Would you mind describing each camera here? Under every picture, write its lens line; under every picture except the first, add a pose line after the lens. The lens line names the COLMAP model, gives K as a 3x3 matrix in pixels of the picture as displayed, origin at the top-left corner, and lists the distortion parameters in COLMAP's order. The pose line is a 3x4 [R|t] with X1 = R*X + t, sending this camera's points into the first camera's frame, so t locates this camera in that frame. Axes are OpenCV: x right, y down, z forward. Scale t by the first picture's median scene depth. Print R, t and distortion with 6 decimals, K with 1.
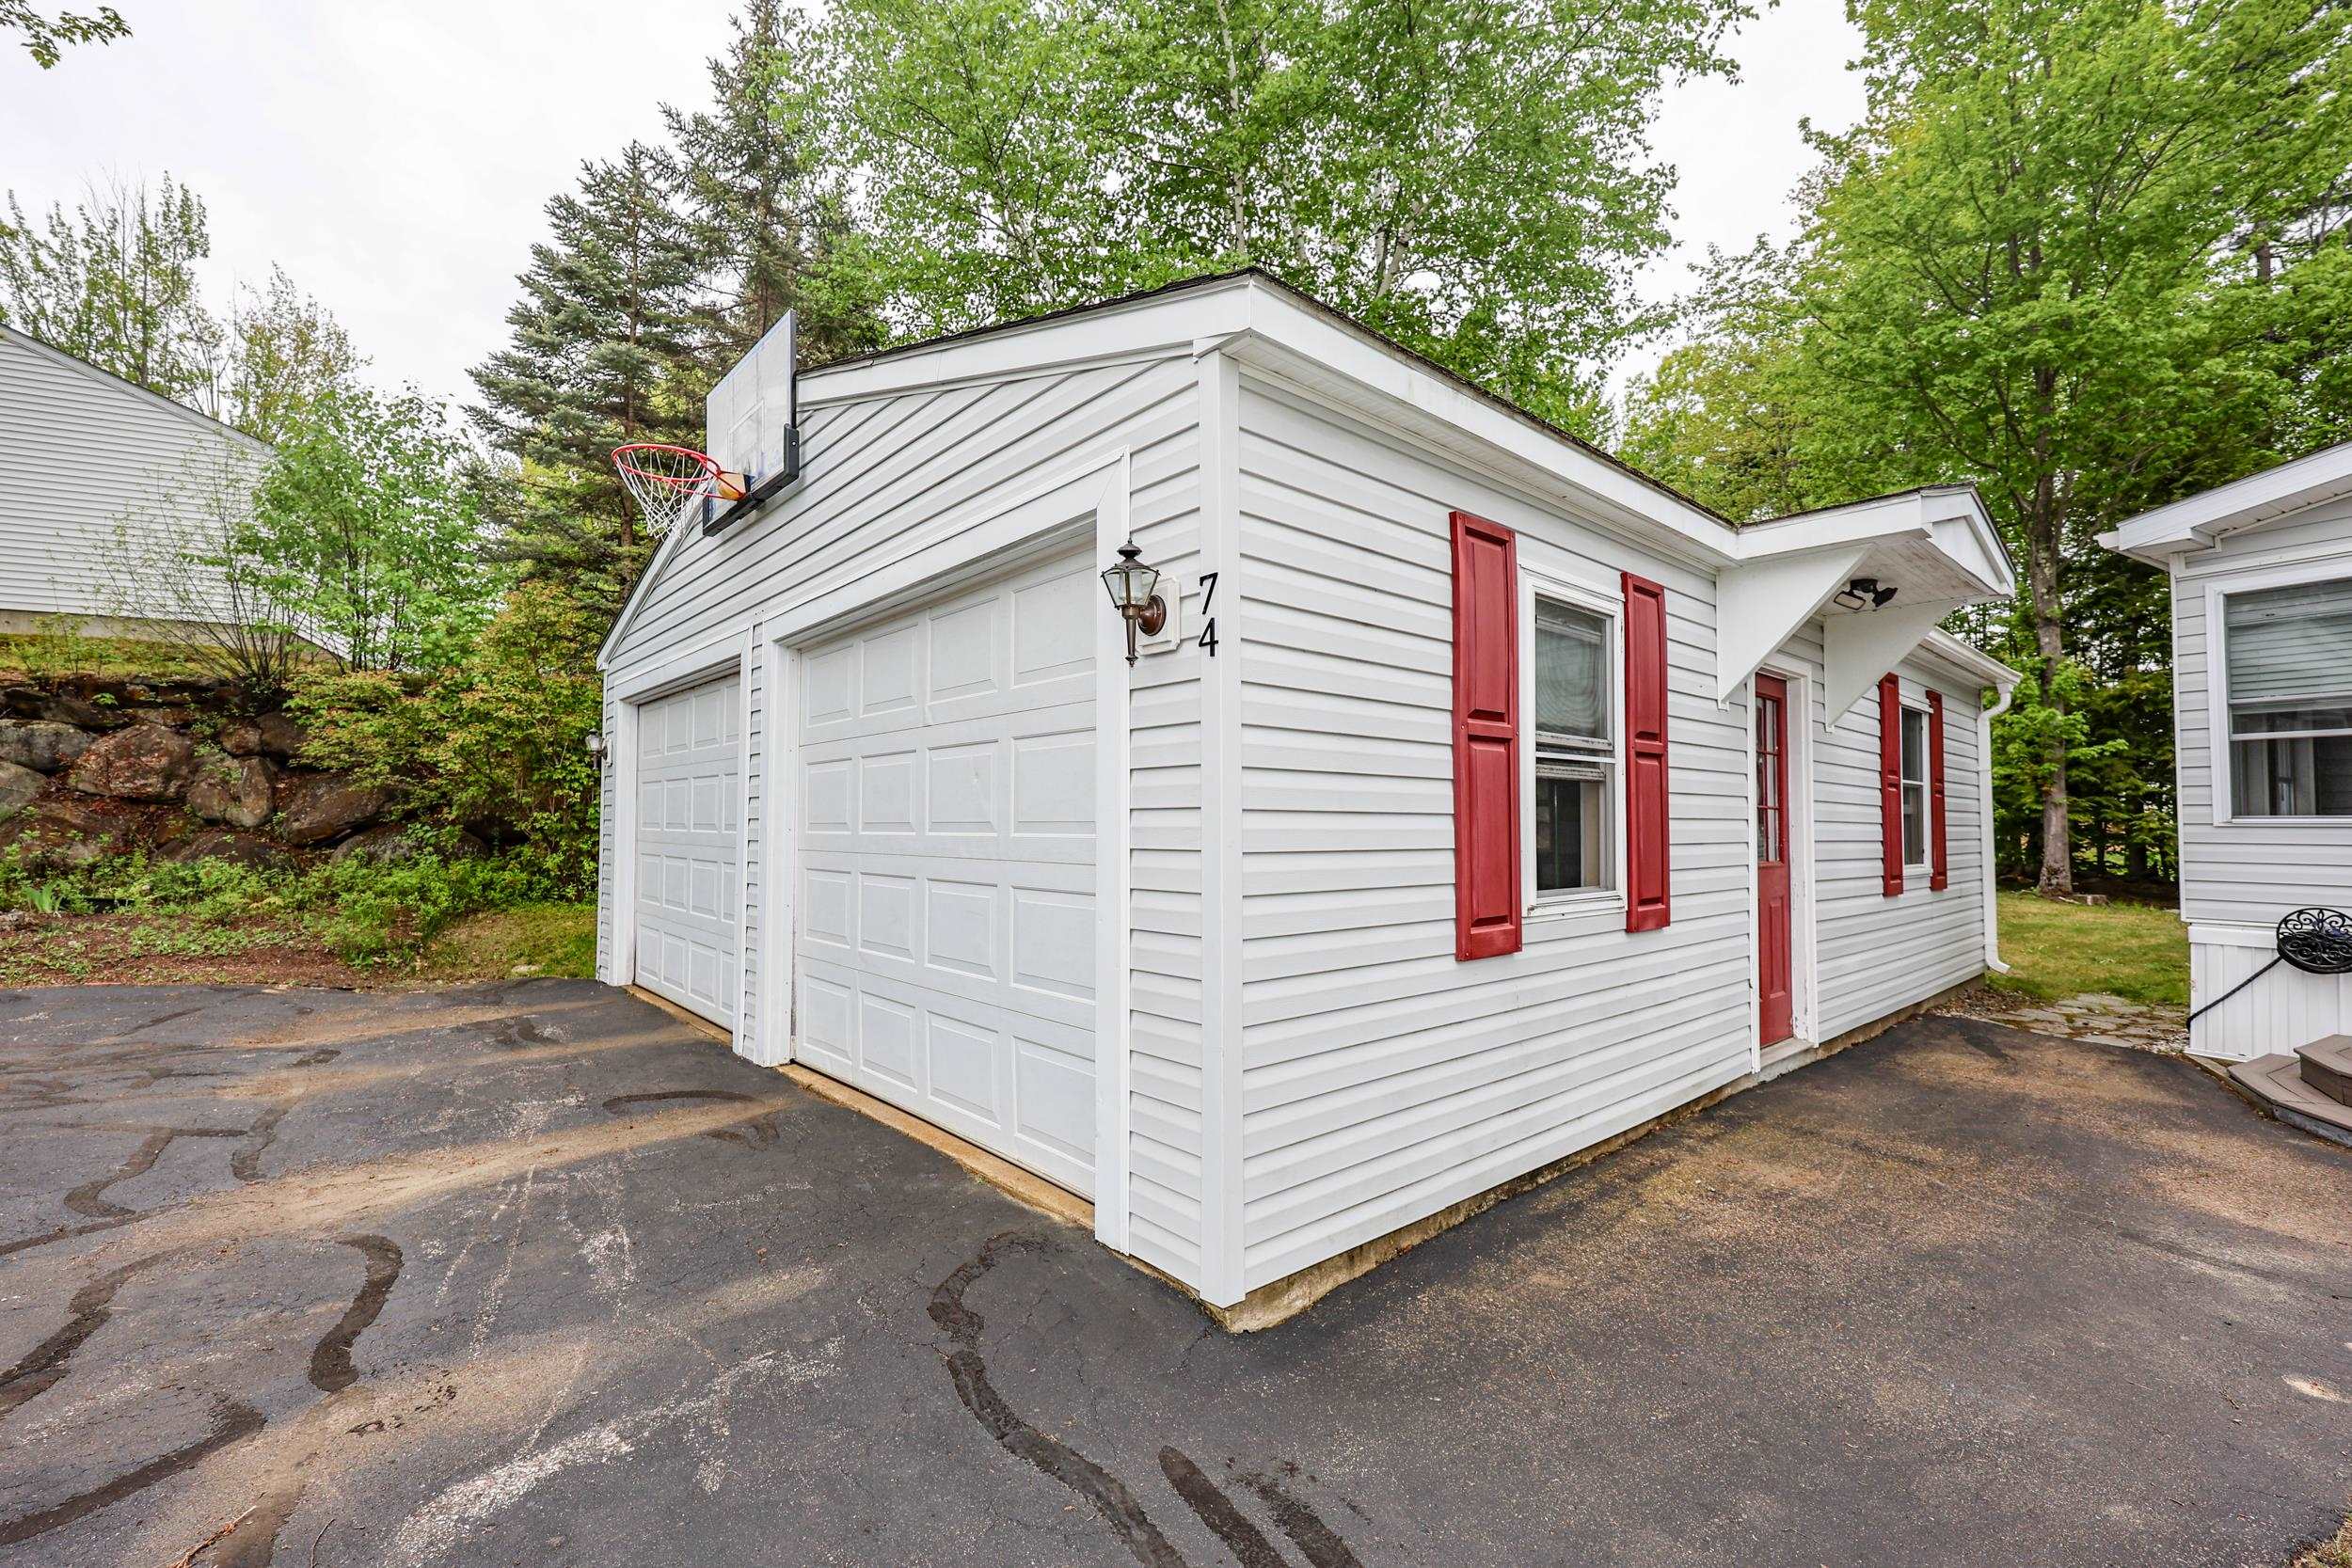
lens RADIAL K [[975.3, 0, 1180.6], [0, 975.3, 789.1], [0, 0, 1]] dist [0.004226, 0.000892]
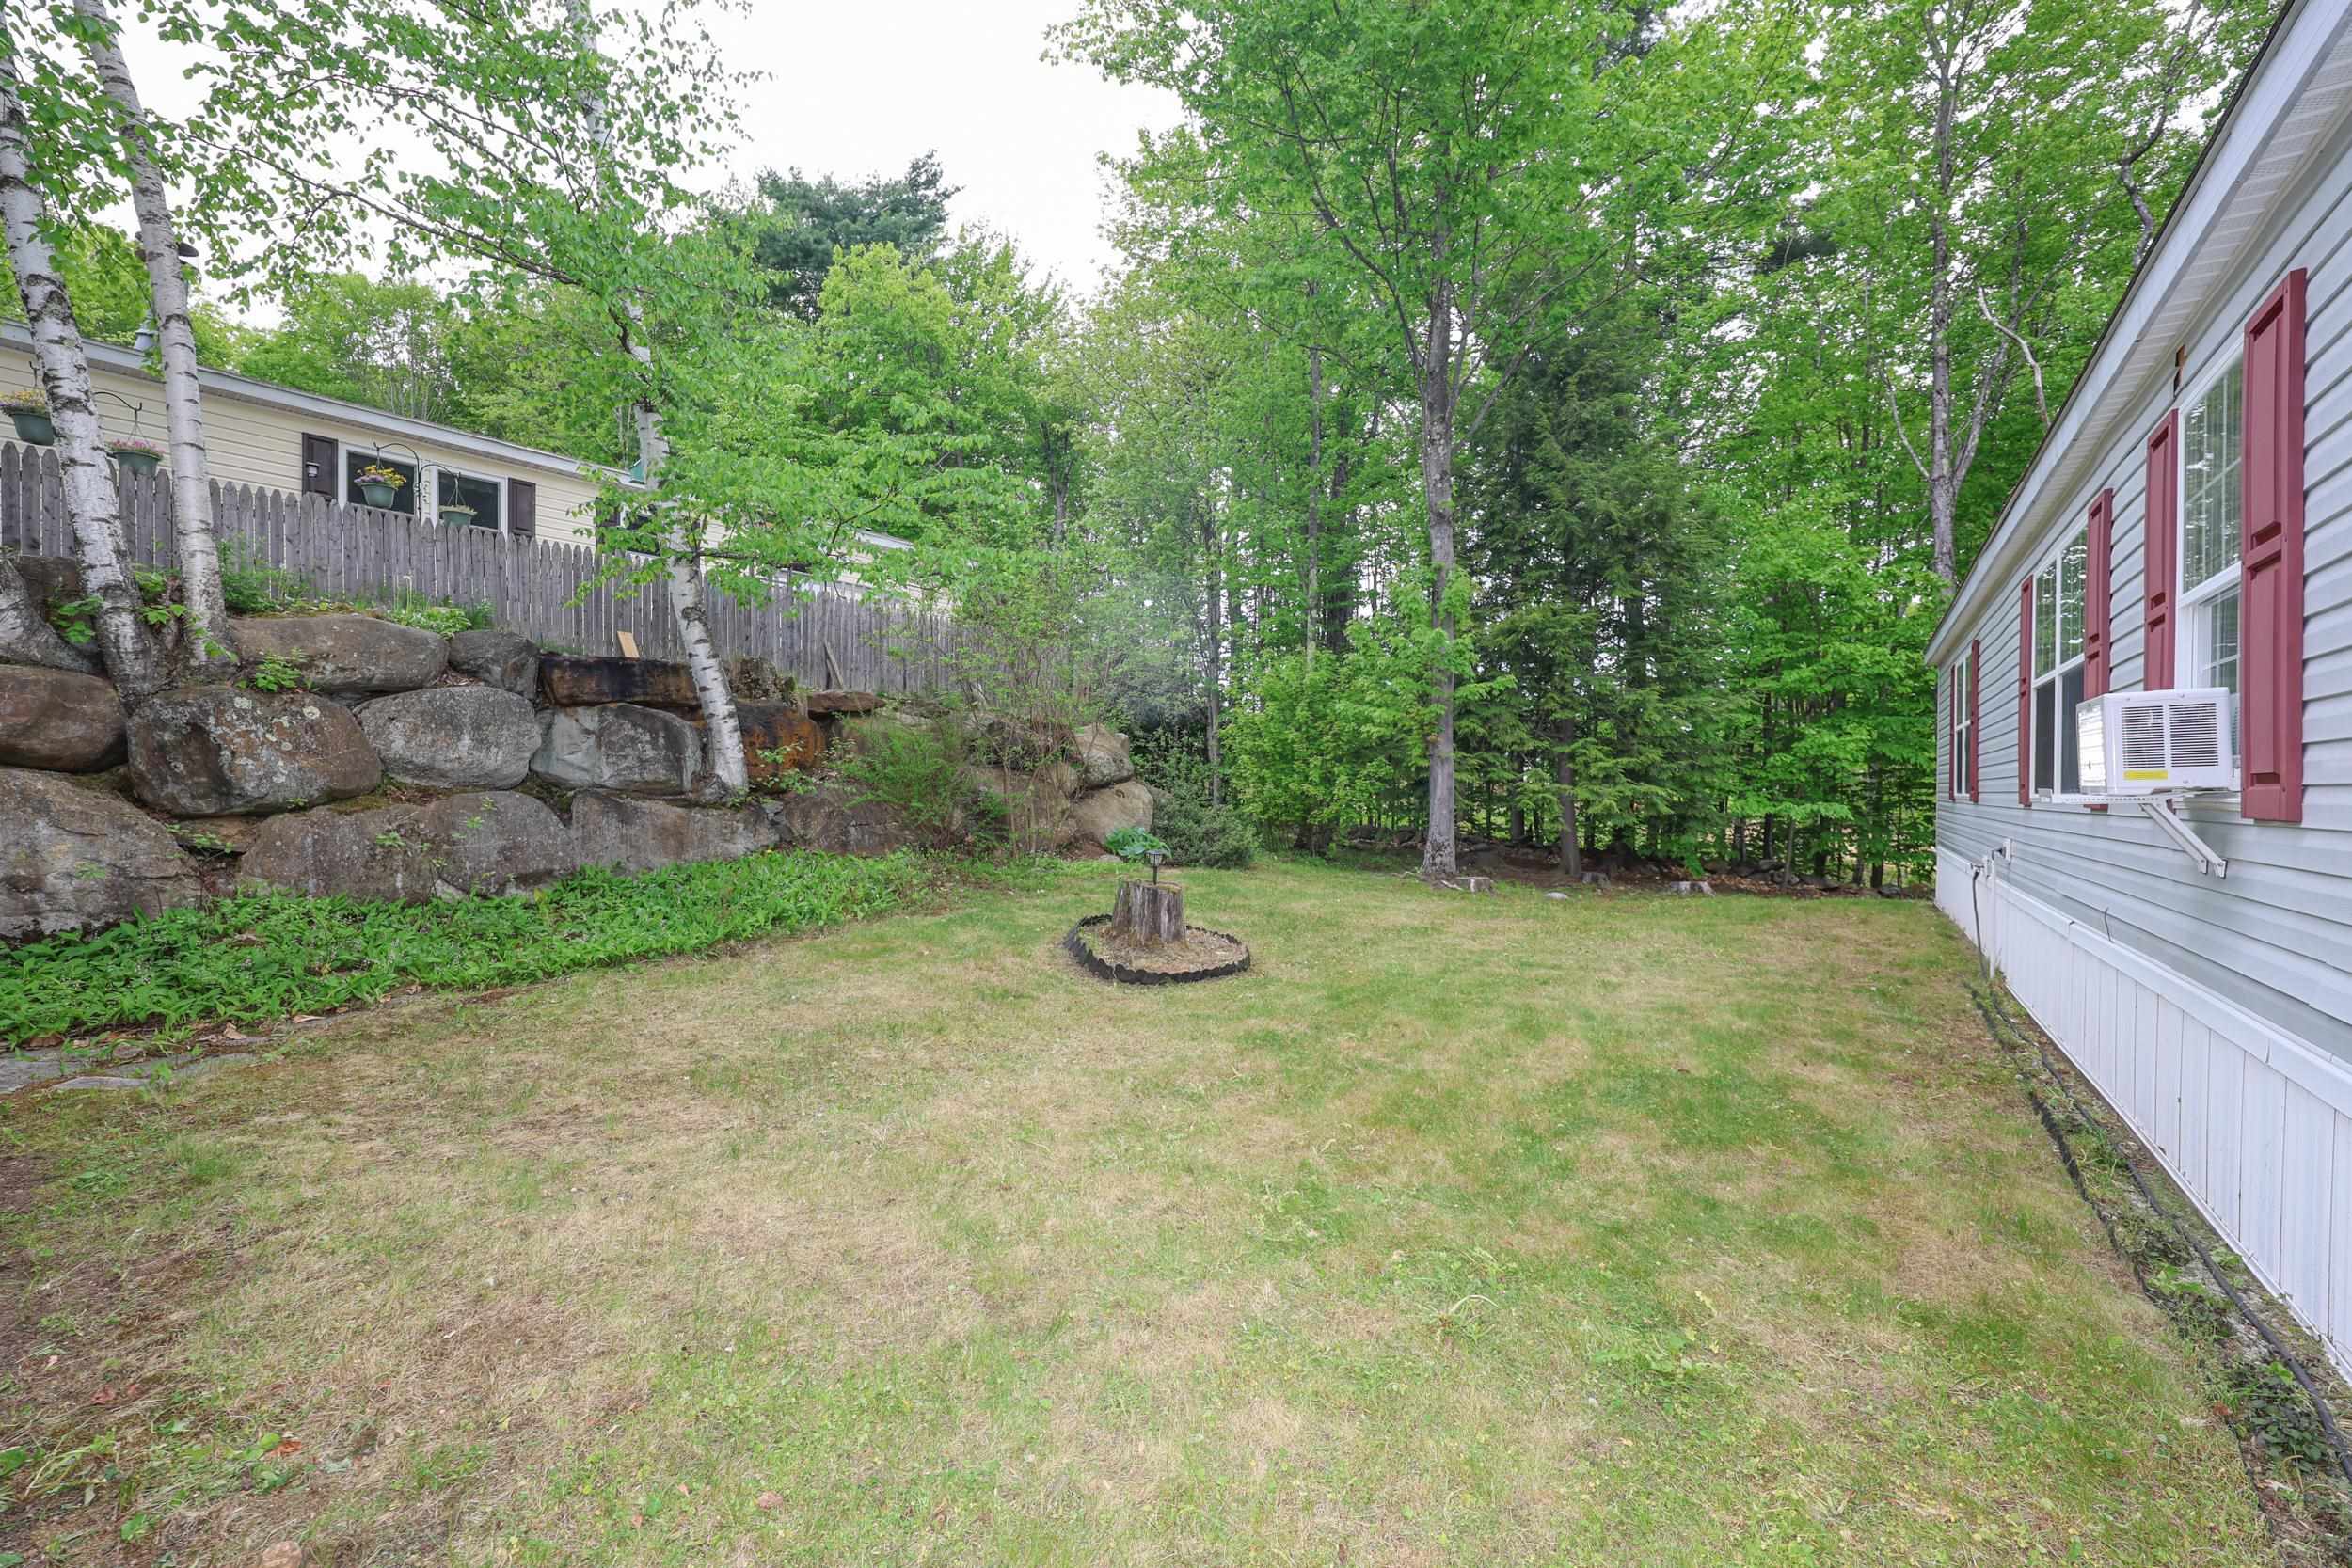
lens RADIAL K [[975.3, 0, 1172.7], [0, 975.3, 788.4], [0, 0, 1]] dist [0.004226, 0.000892]
pose [[0.905801, -0.001149, 0.423702, 0.378864], [-0.014787, 0.999301, 0.034321, 0.014935], [-0.423445, -0.037353, 0.905151, 0.397498]]
